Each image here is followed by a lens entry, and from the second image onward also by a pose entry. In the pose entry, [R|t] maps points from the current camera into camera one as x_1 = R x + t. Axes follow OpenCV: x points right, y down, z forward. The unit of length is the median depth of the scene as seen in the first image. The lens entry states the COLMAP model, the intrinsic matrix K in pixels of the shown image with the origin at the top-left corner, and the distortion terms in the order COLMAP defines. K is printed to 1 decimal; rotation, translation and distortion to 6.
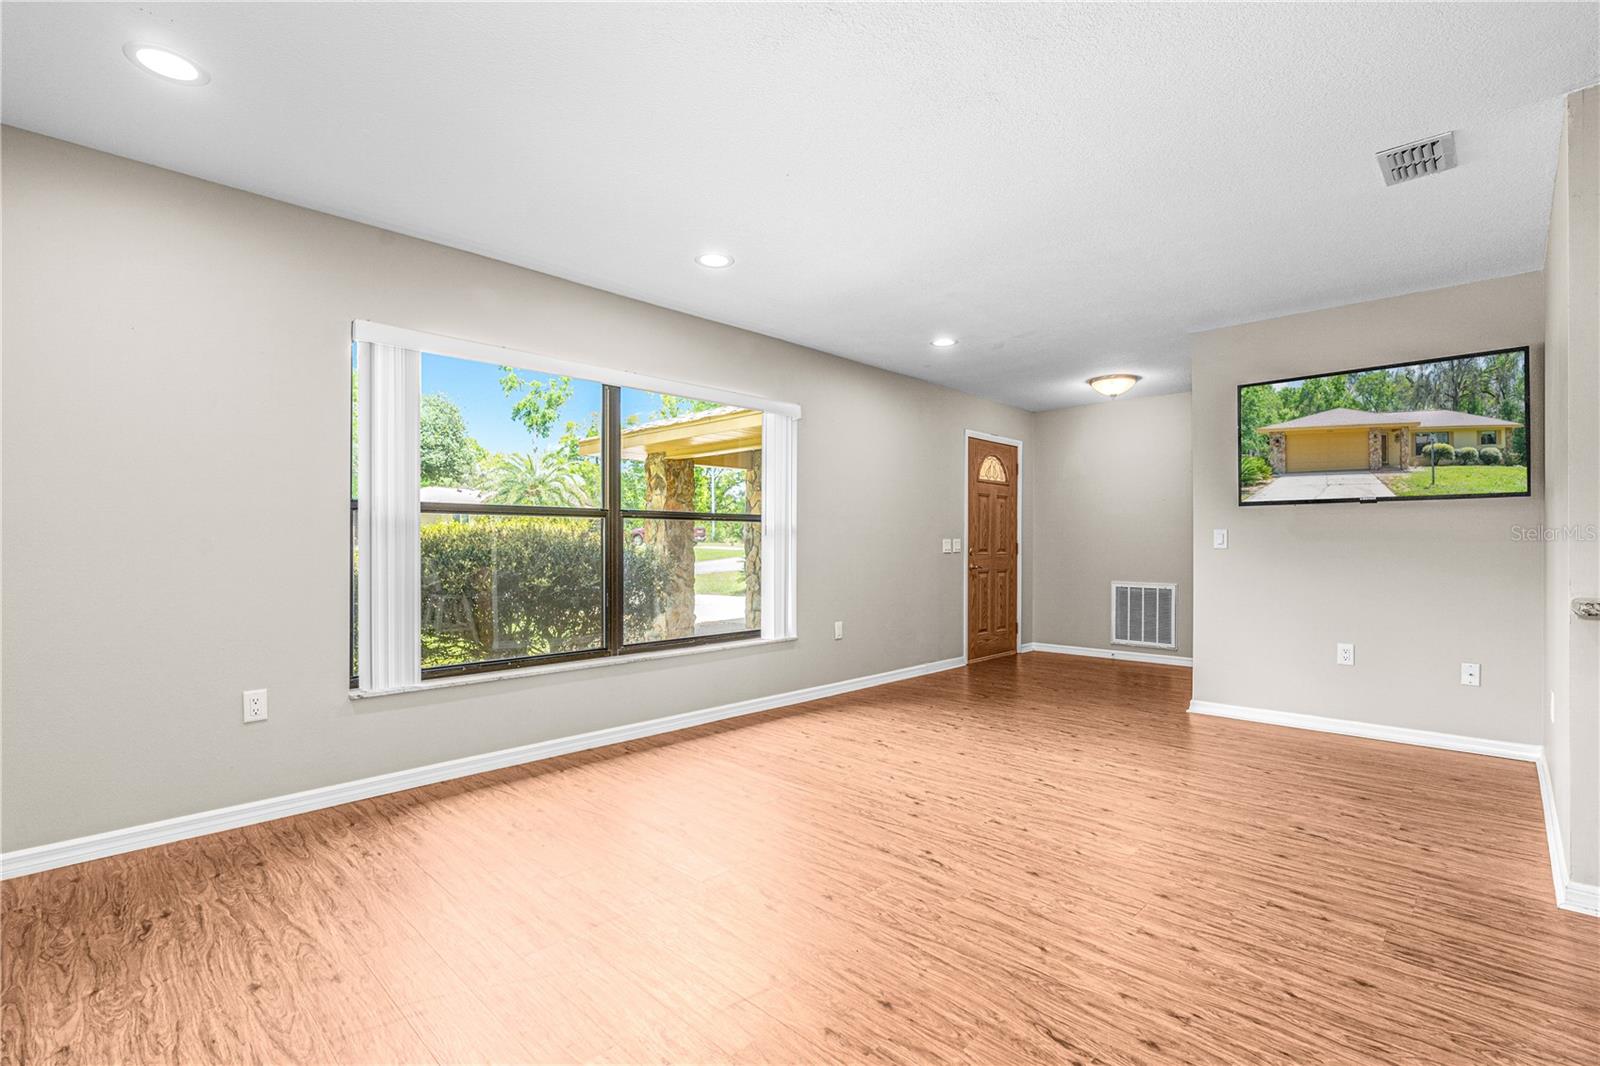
lens RADIAL K [[725.7, 0, 807.6], [0, 725.7, 545.3], [0, 0, 1]] dist [-0.011662, 0.003774]
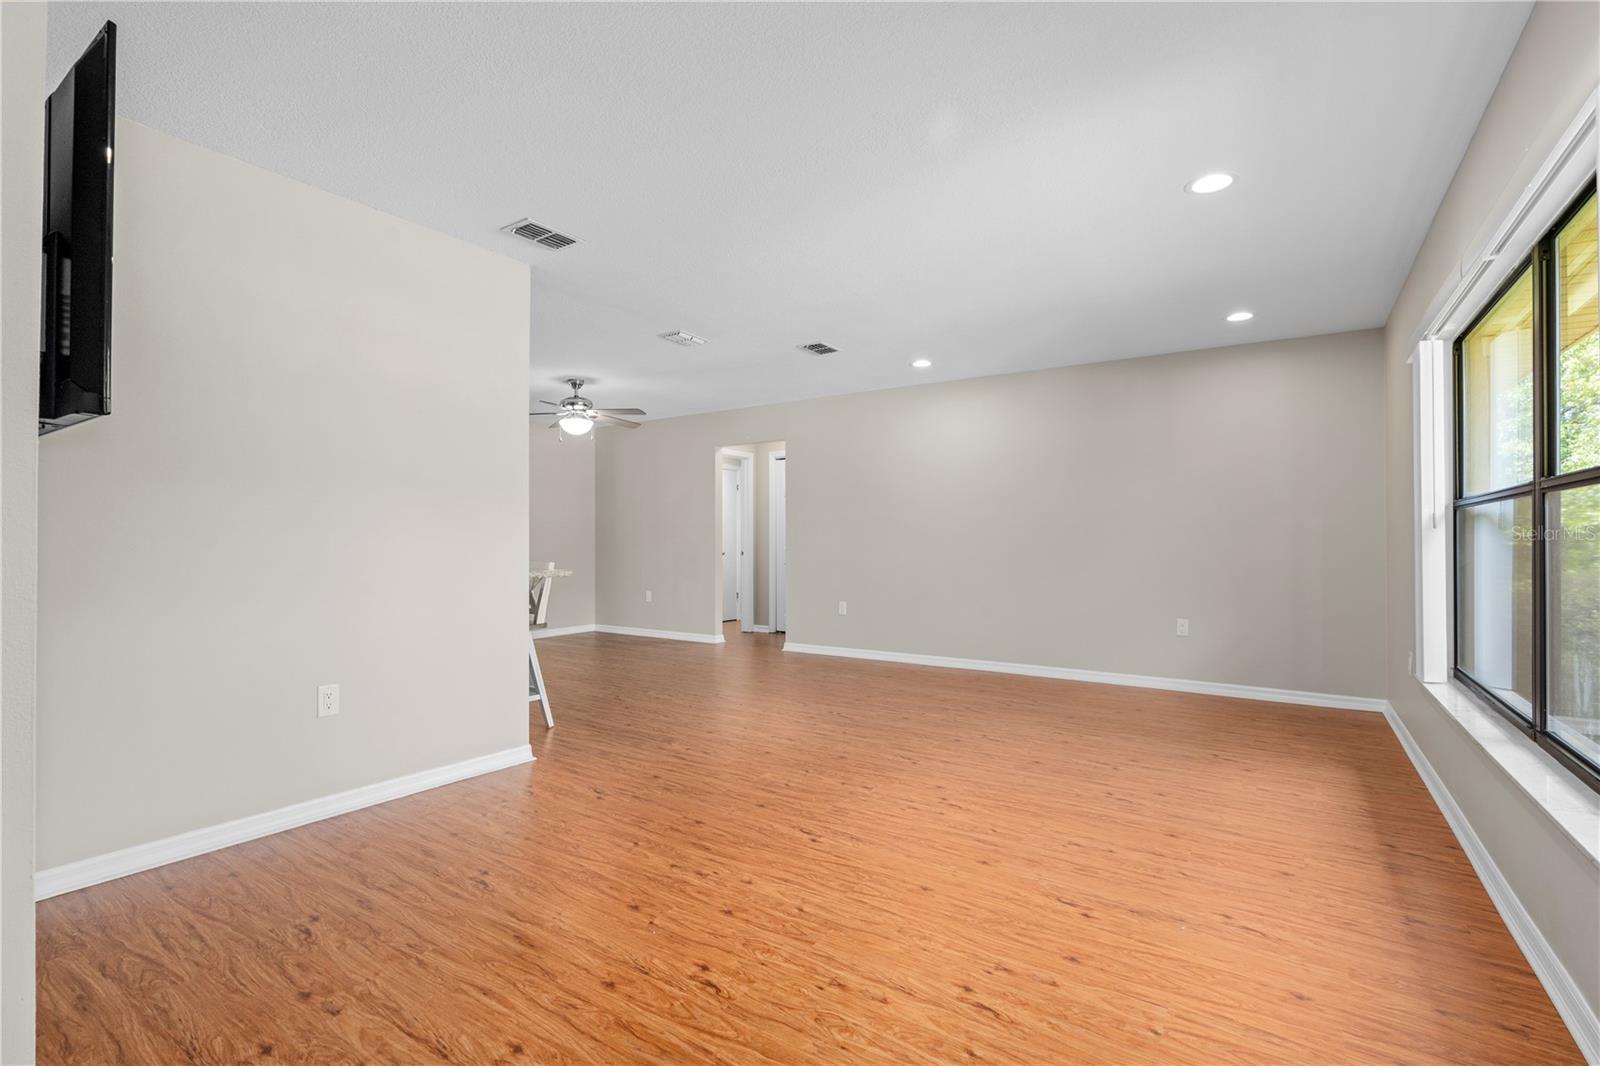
lens RADIAL K [[725.7, 0, 806.7], [0, 725.7, 537.4], [0, 0, 1]] dist [-0.011662, 0.003774]
pose [[-0.983828, -0.003939, -0.179073, 0.518689], [-0.003261, 0.999986, -0.004082, -0.001142], [0.179087, -0.003432, -0.983827, 1.951285]]
